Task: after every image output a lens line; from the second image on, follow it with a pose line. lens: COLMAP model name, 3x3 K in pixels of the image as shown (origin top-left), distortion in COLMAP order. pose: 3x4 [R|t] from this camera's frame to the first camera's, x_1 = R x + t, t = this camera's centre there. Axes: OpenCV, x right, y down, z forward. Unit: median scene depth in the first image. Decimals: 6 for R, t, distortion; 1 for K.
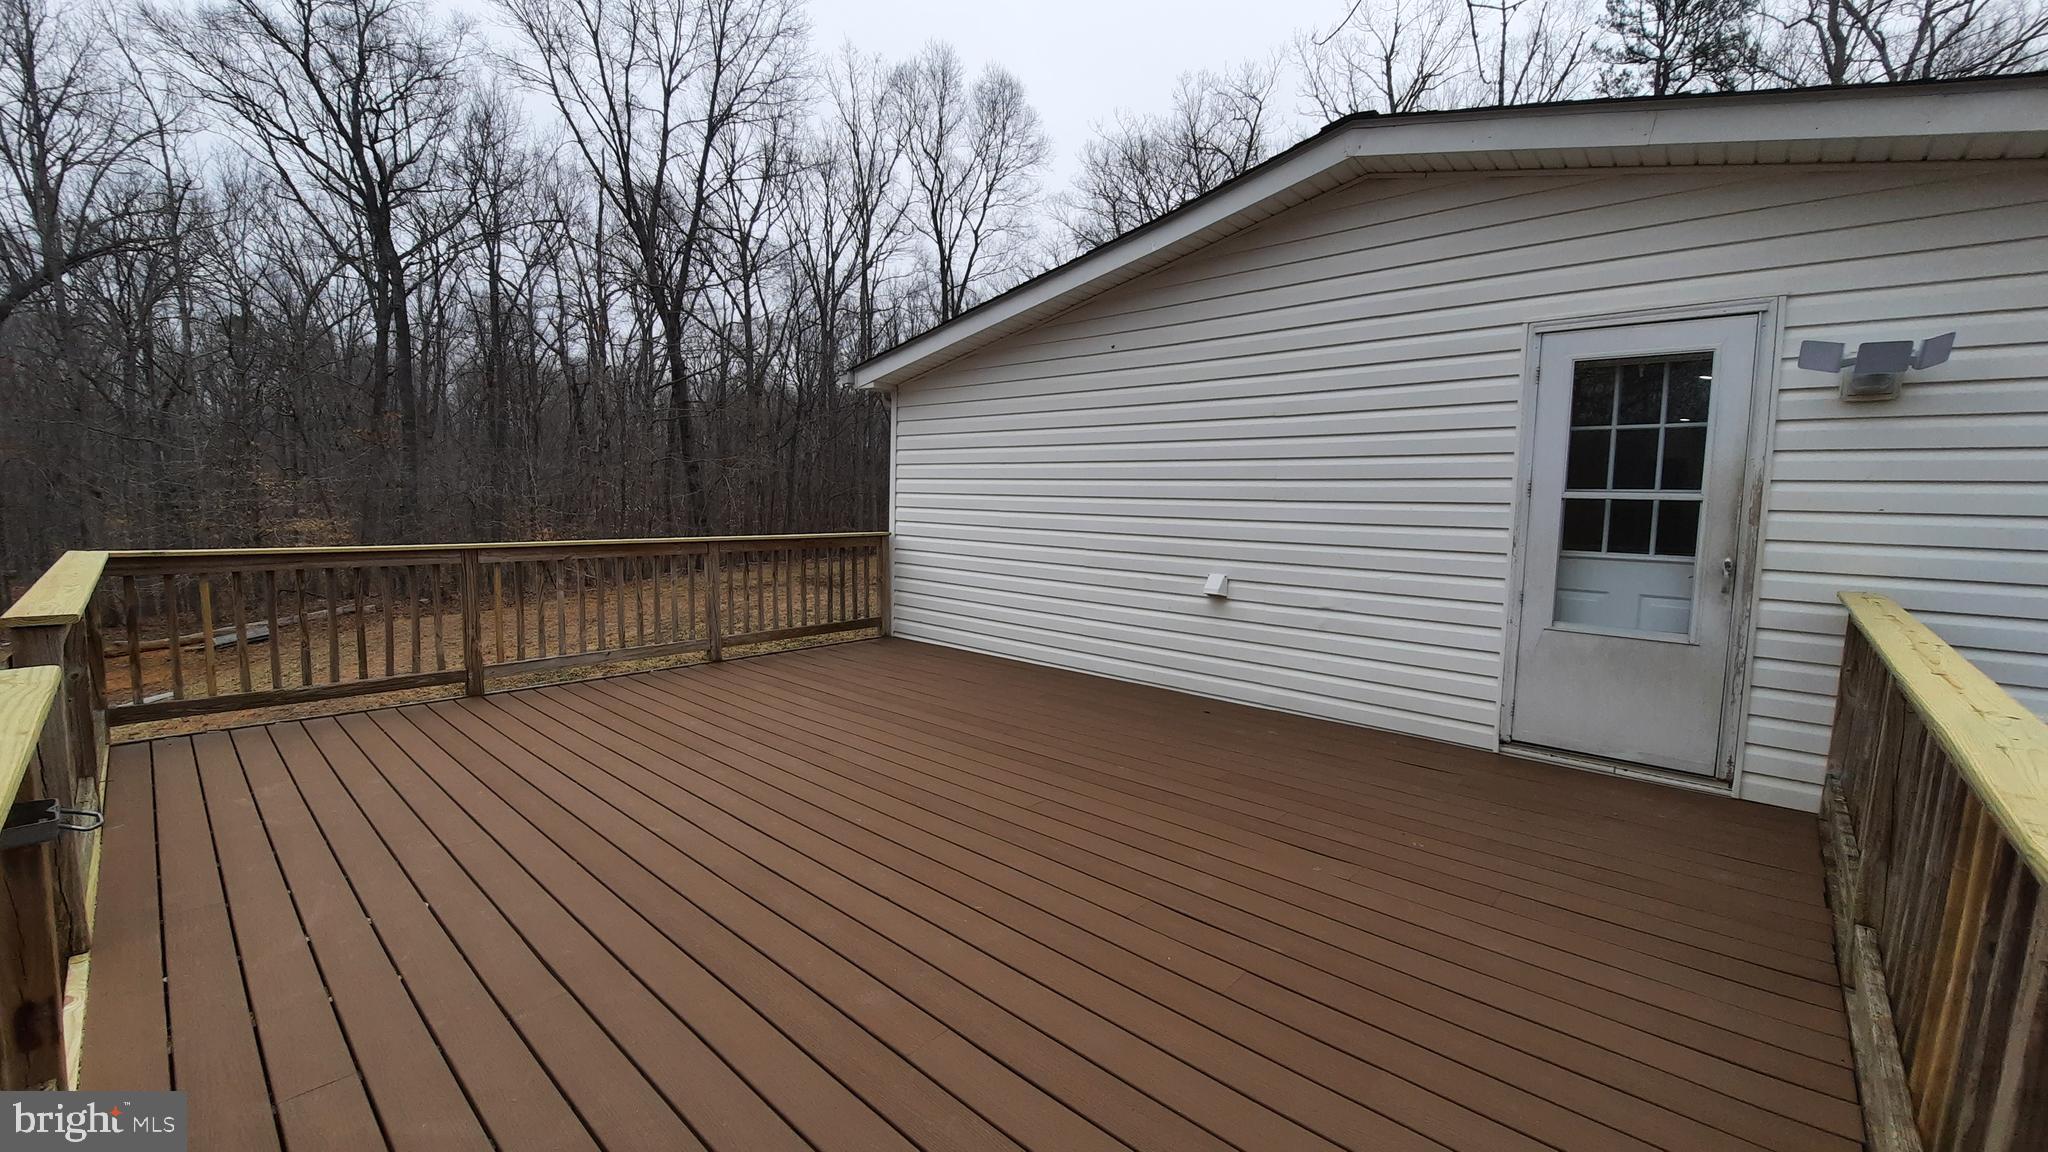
lens RADIAL K [[820.3, 0, 990.4], [0, 820.3, 568.7], [0, 0, 1]] dist [-0.003028, -0.000626]
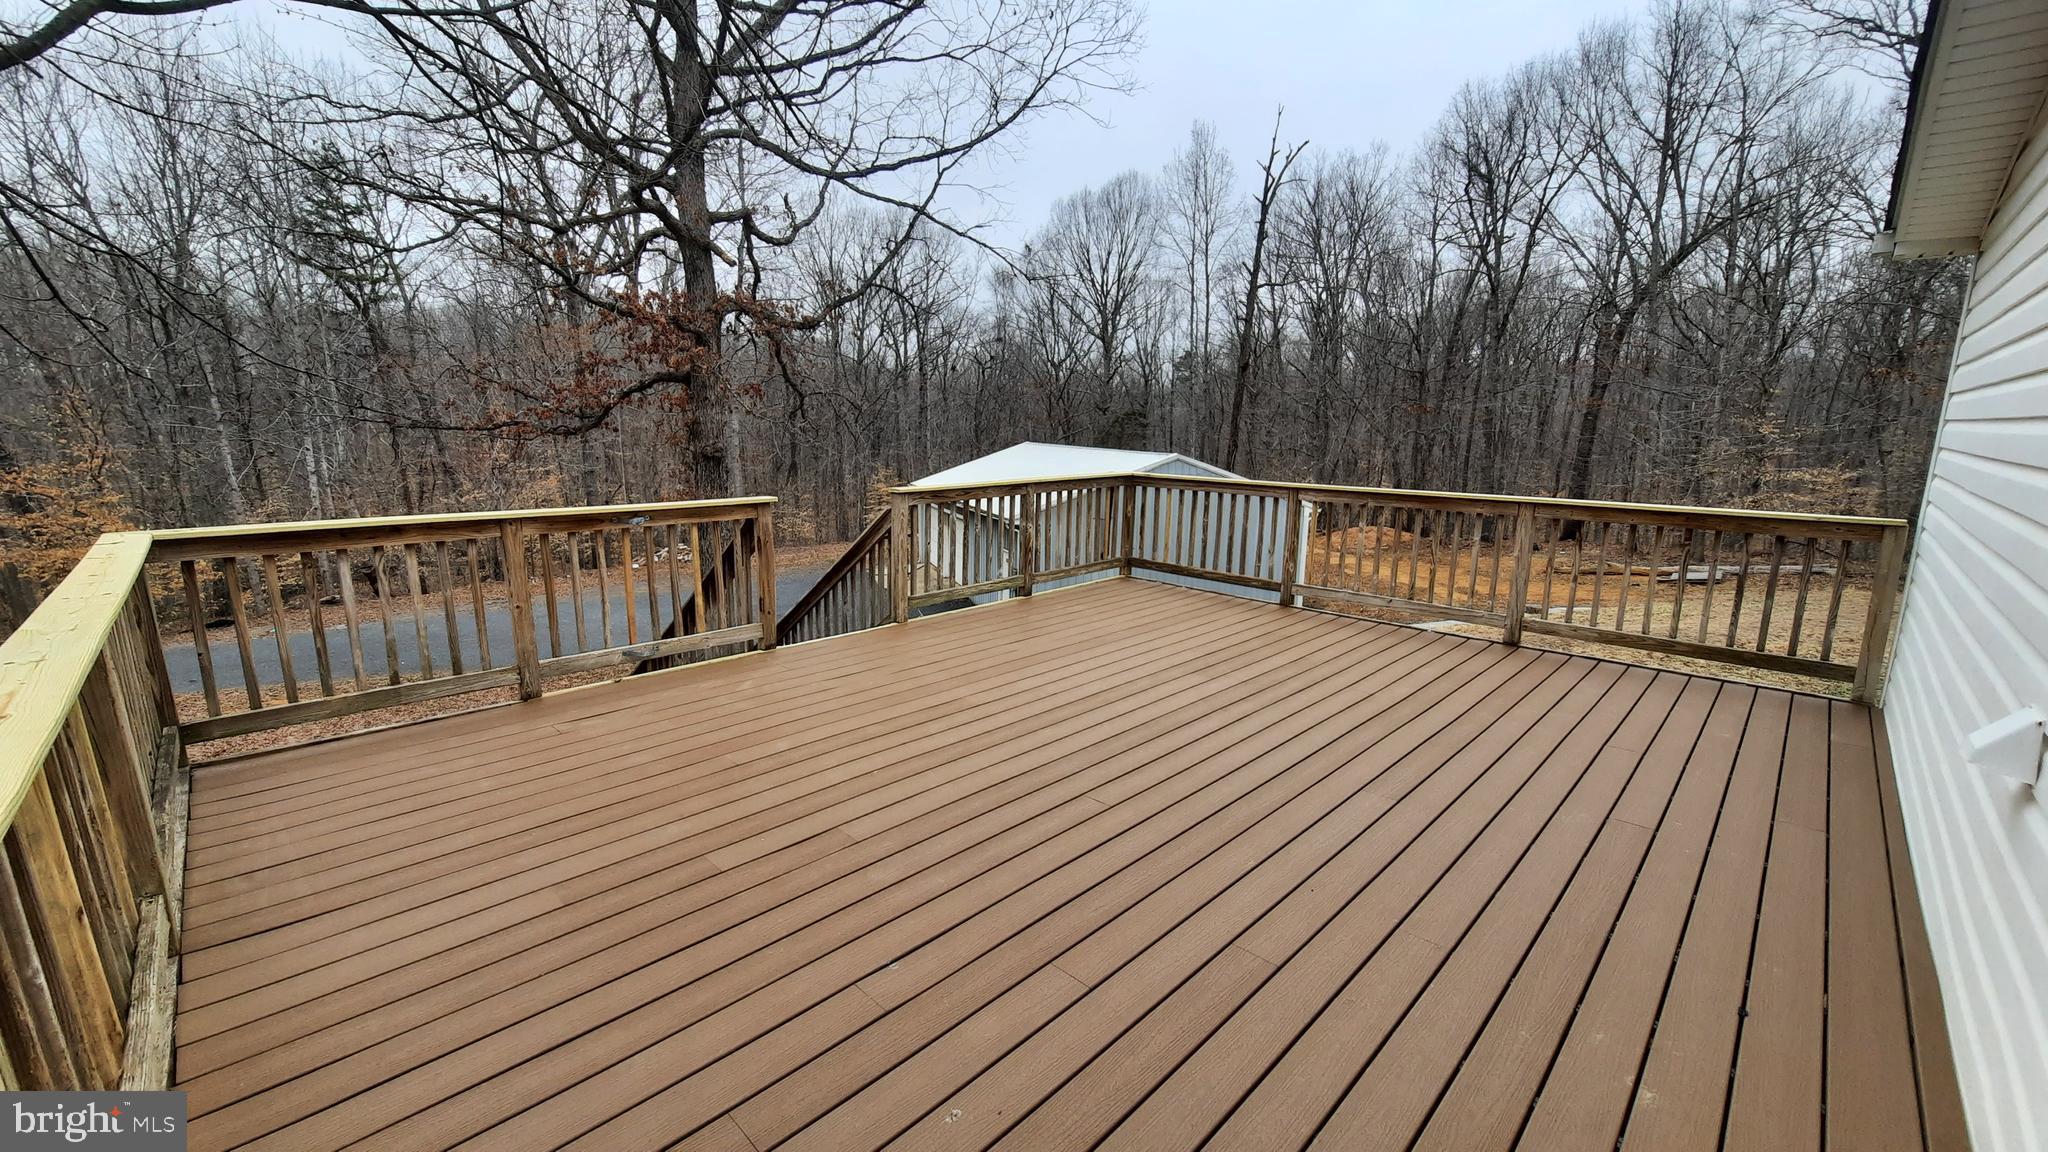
lens RADIAL K [[810.7, 0, 1019.4], [0, 810.7, 573.2], [0, 0, 1]] dist [-0.003353, -0.007580]
pose [[-0.012021, 0.167900, -0.985731, 0.437355], [-0.094620, 0.981188, 0.168280, -0.046872], [0.995441, 0.095293, 0.004092, 0.435988]]
